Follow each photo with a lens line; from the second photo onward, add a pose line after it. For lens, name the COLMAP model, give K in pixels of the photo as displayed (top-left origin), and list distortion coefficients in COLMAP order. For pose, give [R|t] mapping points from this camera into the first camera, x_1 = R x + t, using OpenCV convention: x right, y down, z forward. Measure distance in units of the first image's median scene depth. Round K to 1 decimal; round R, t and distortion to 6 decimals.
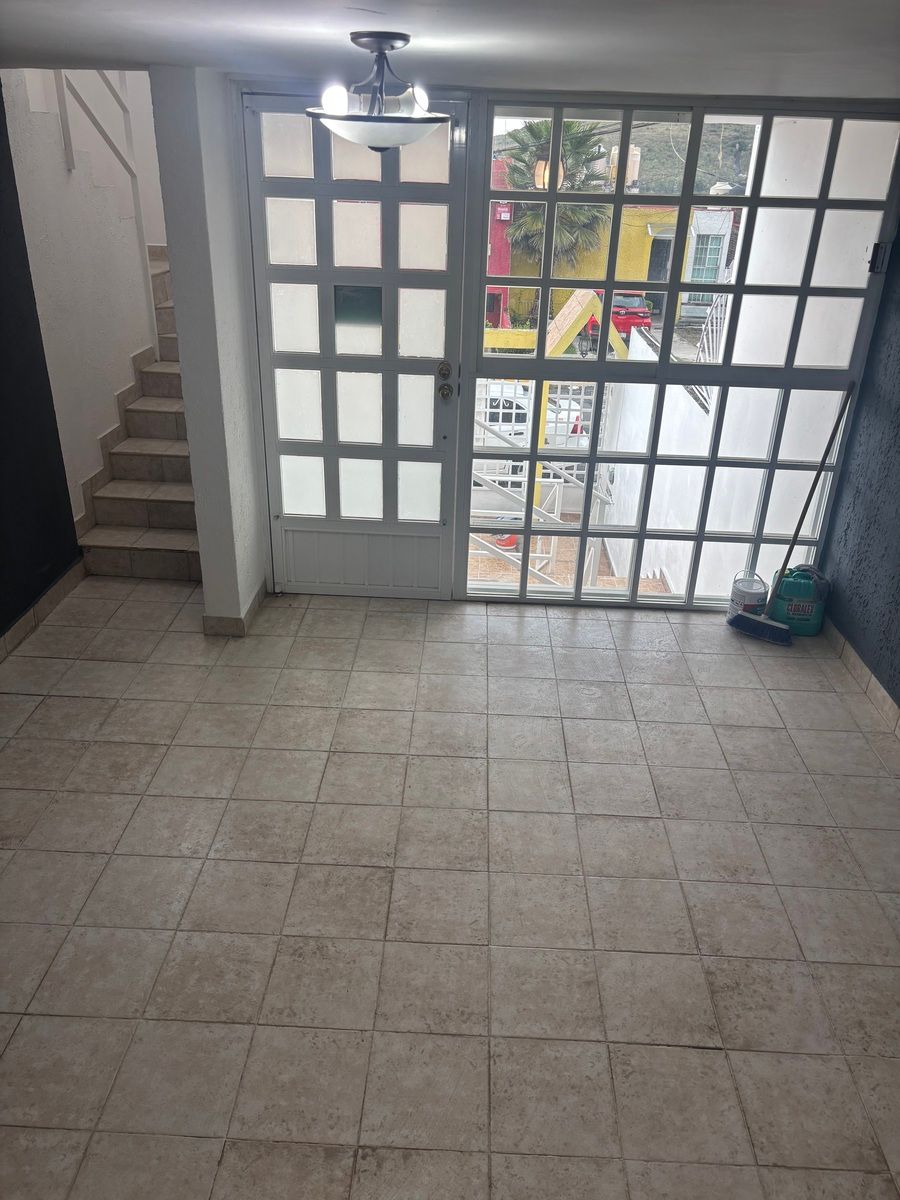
lens RADIAL K [[918.1, 0, 441.7], [0, 918.1, 610.1], [0, 0, 1]] dist [0.102695, -0.149805]
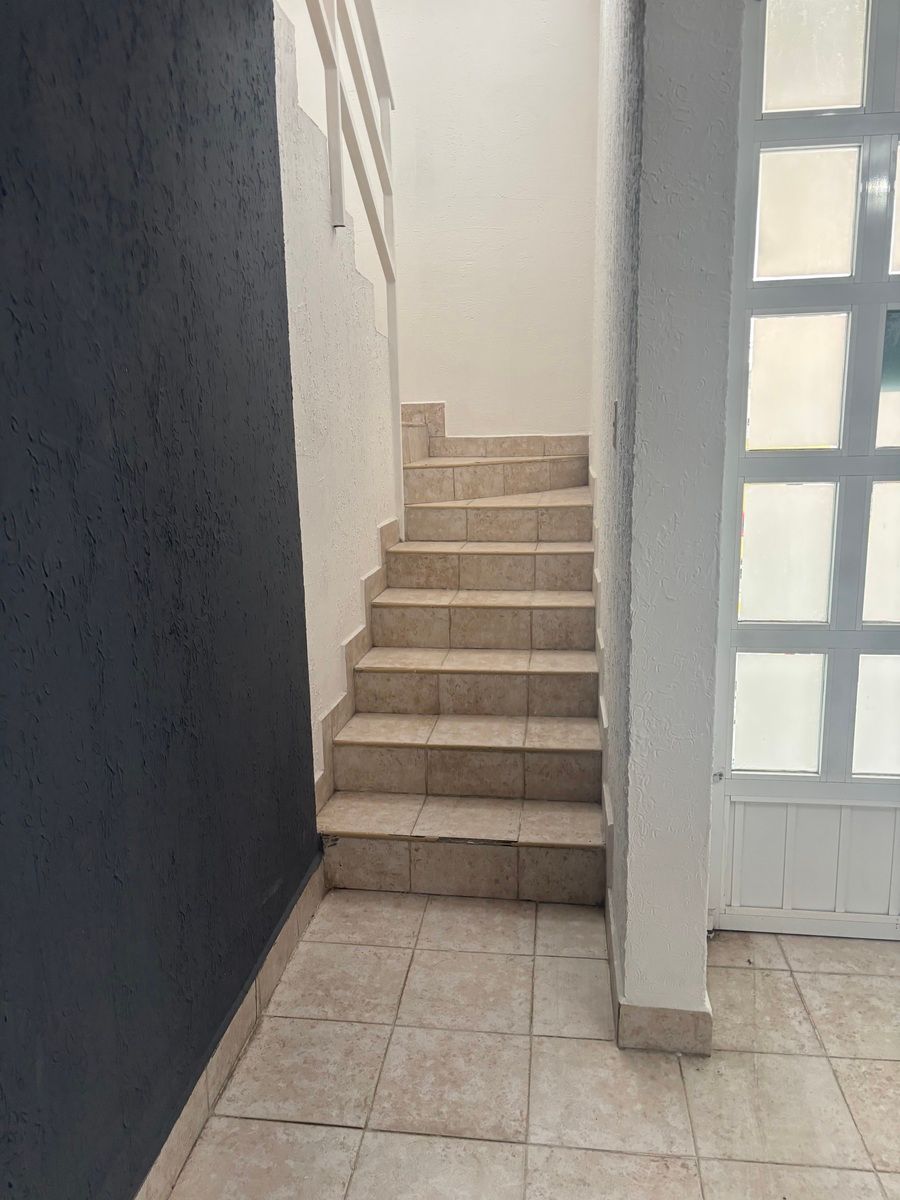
lens RADIAL K [[918.1, 0, 441.7], [0, 918.1, 610.1], [0, 0, 1]] dist [0.102695, -0.149805]
pose [[0.995263, -0.029136, -0.092754, -0.278278], [0.004210, 0.966060, -0.258282, -0.058498], [0.097131, 0.256668, 0.961607, 0.476650]]
